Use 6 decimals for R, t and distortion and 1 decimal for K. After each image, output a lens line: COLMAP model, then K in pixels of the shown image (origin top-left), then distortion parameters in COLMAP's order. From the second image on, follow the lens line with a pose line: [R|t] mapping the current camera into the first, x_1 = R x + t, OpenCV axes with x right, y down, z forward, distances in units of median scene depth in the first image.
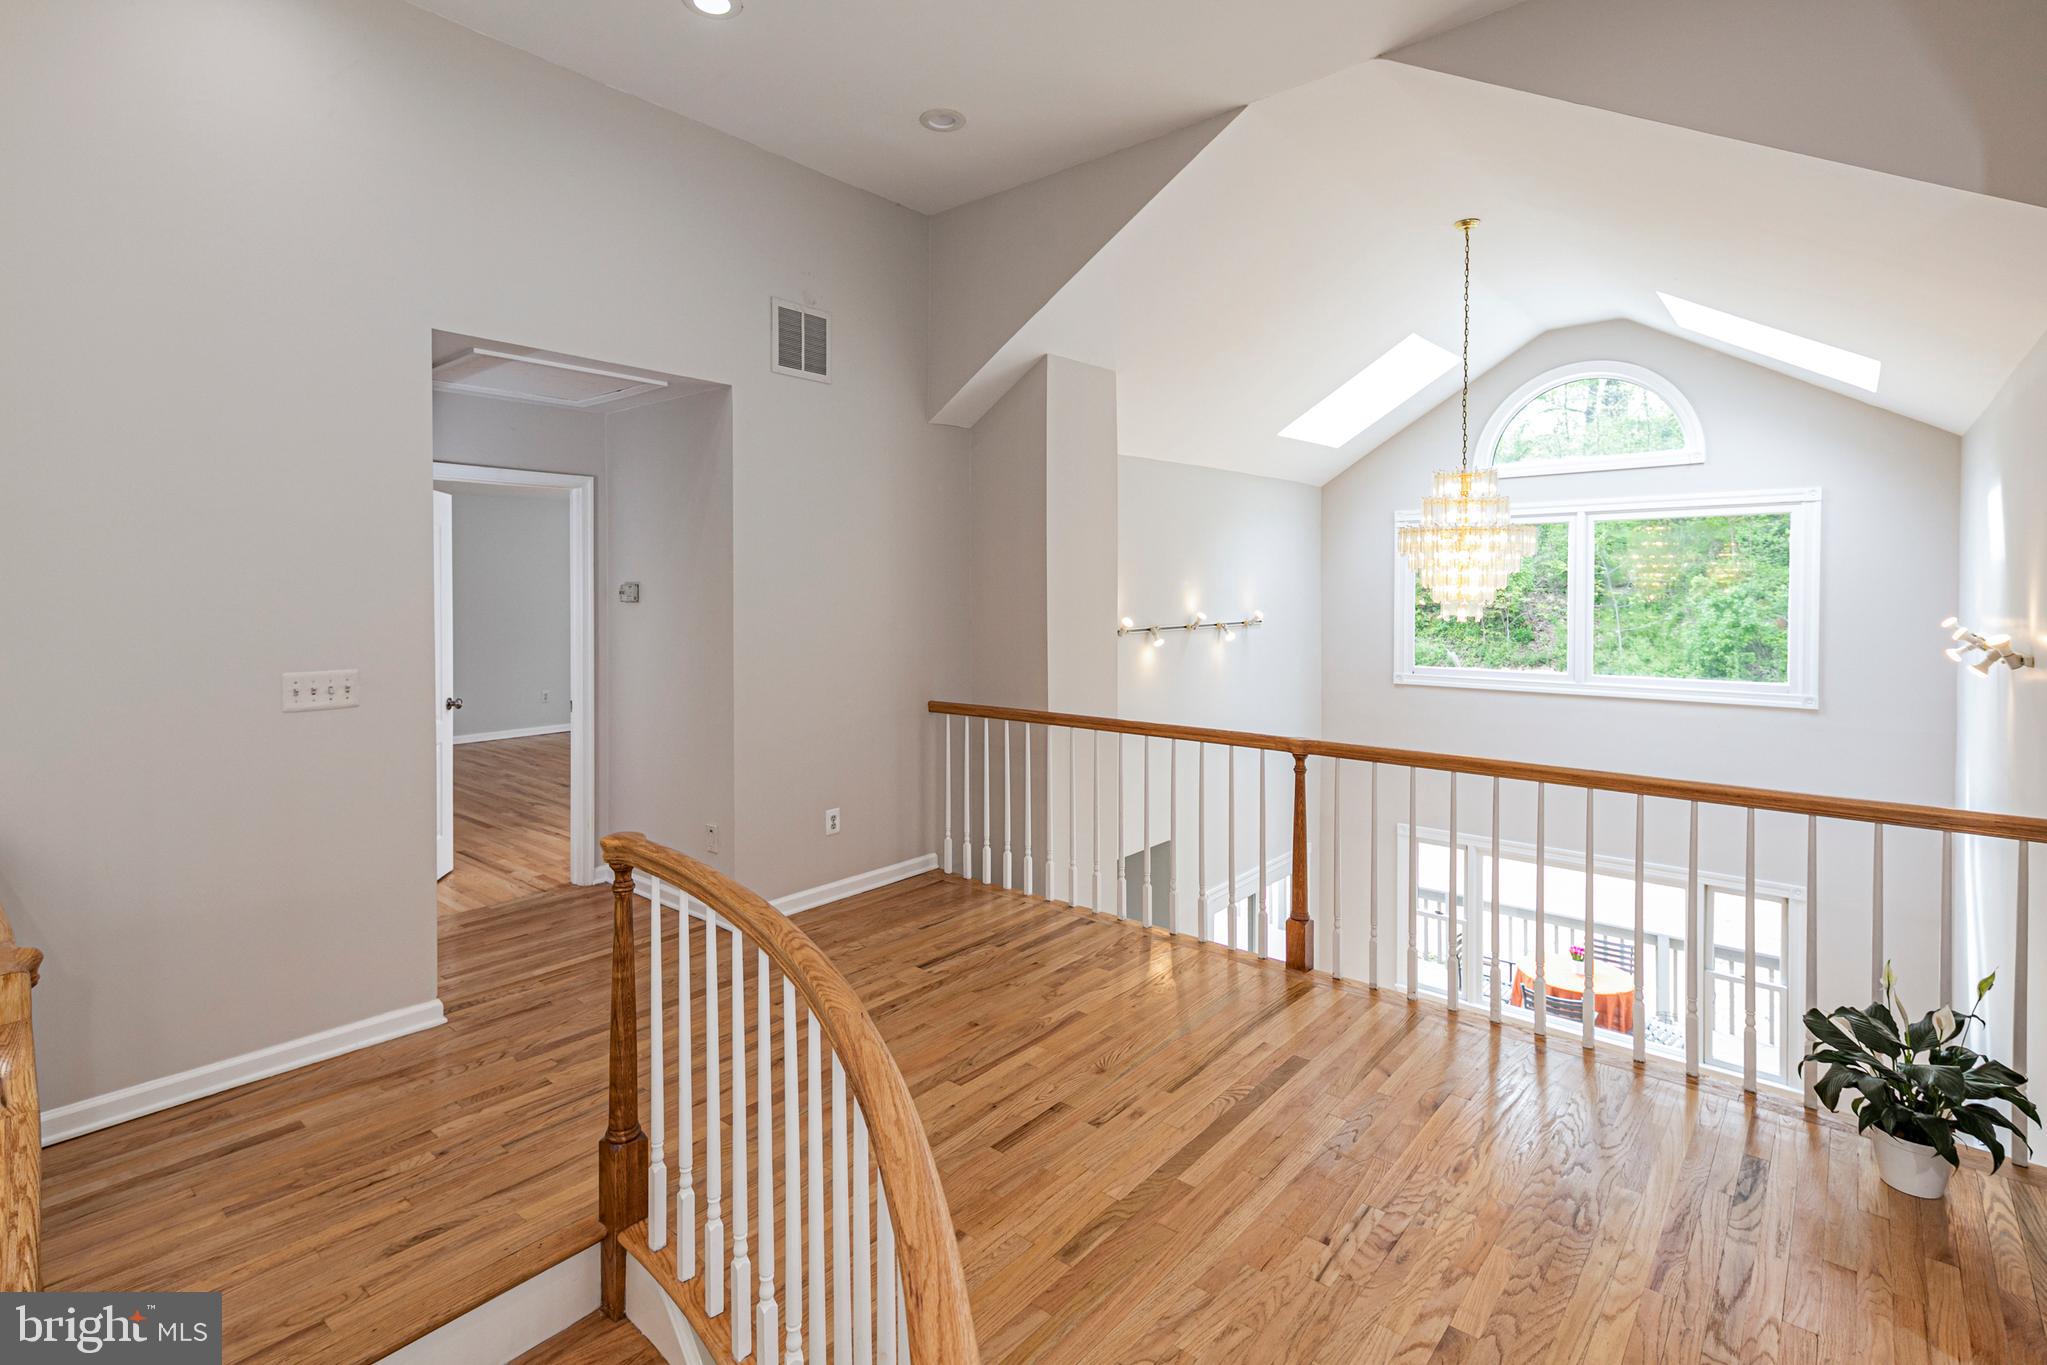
lens RADIAL K [[970.4, 0, 1007.8], [0, 970.4, 614.7], [0, 0, 1]] dist [0.023925, -0.005956]
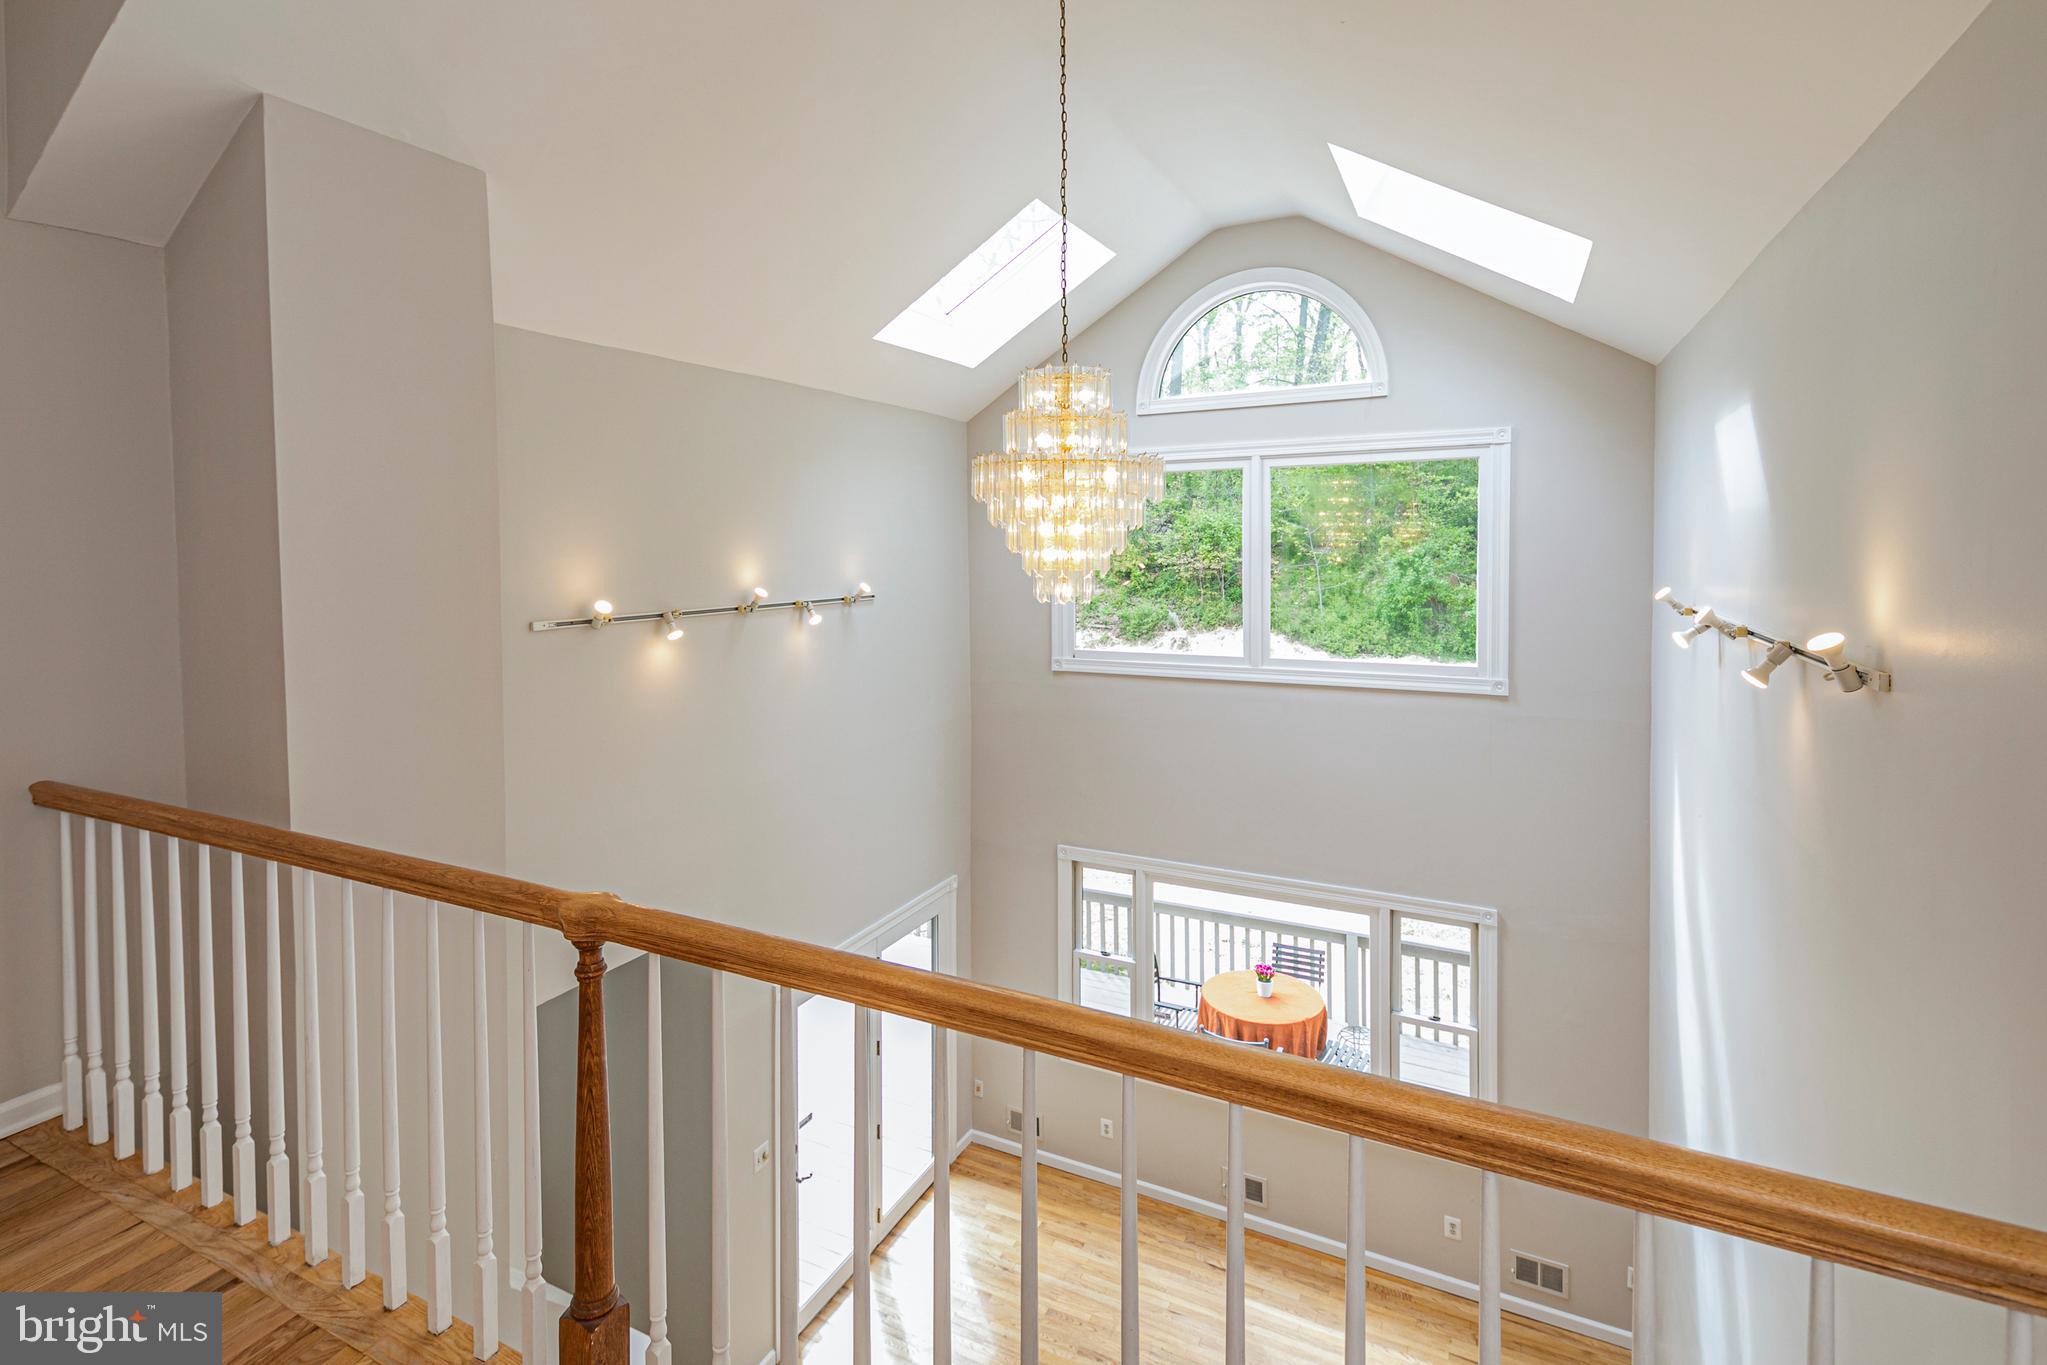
lens RADIAL K [[970.4, 0, 1007.4], [0, 970.4, 588.2], [0, 0, 1]] dist [0.023925, -0.005956]
pose [[0.970818, -0.013803, 0.239418, 0.184683], [0.010753, 0.999844, 0.014040, -0.008606], [-0.239575, -0.011056, 0.970815, 0.256207]]
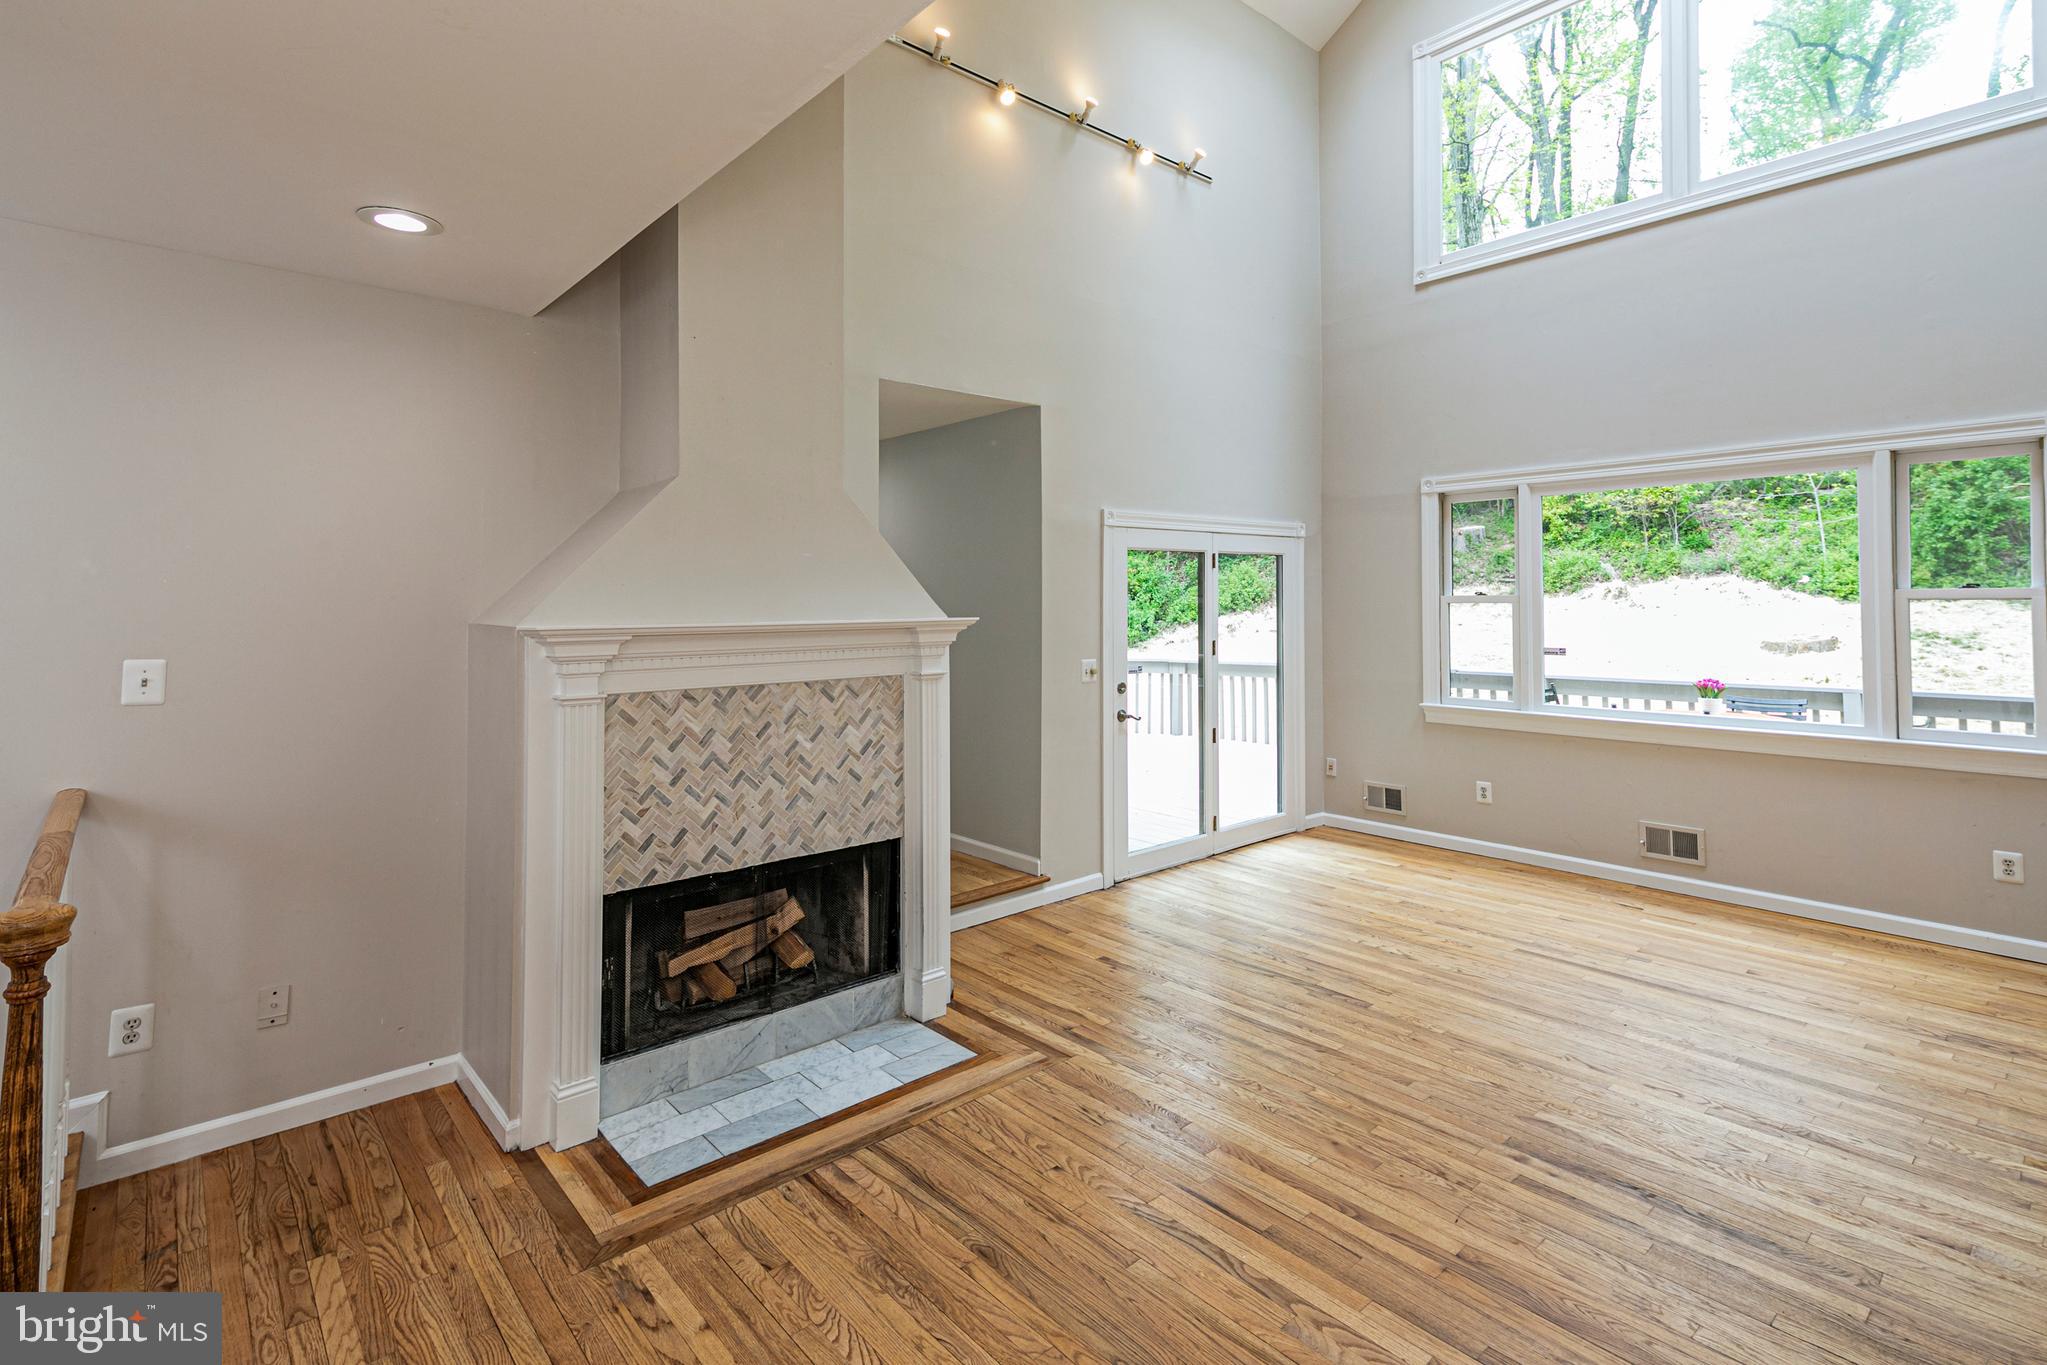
lens RADIAL K [[970.4, 0, 1012.4], [0, 970.4, 597.8], [0, 0, 1]] dist [0.023925, -0.005956]
pose [[0.989726, -0.007125, -0.142803, 0.219200], [0.002155, 0.999387, -0.034929, 0.351390], [0.142964, 0.034262, 0.989135, 0.270576]]
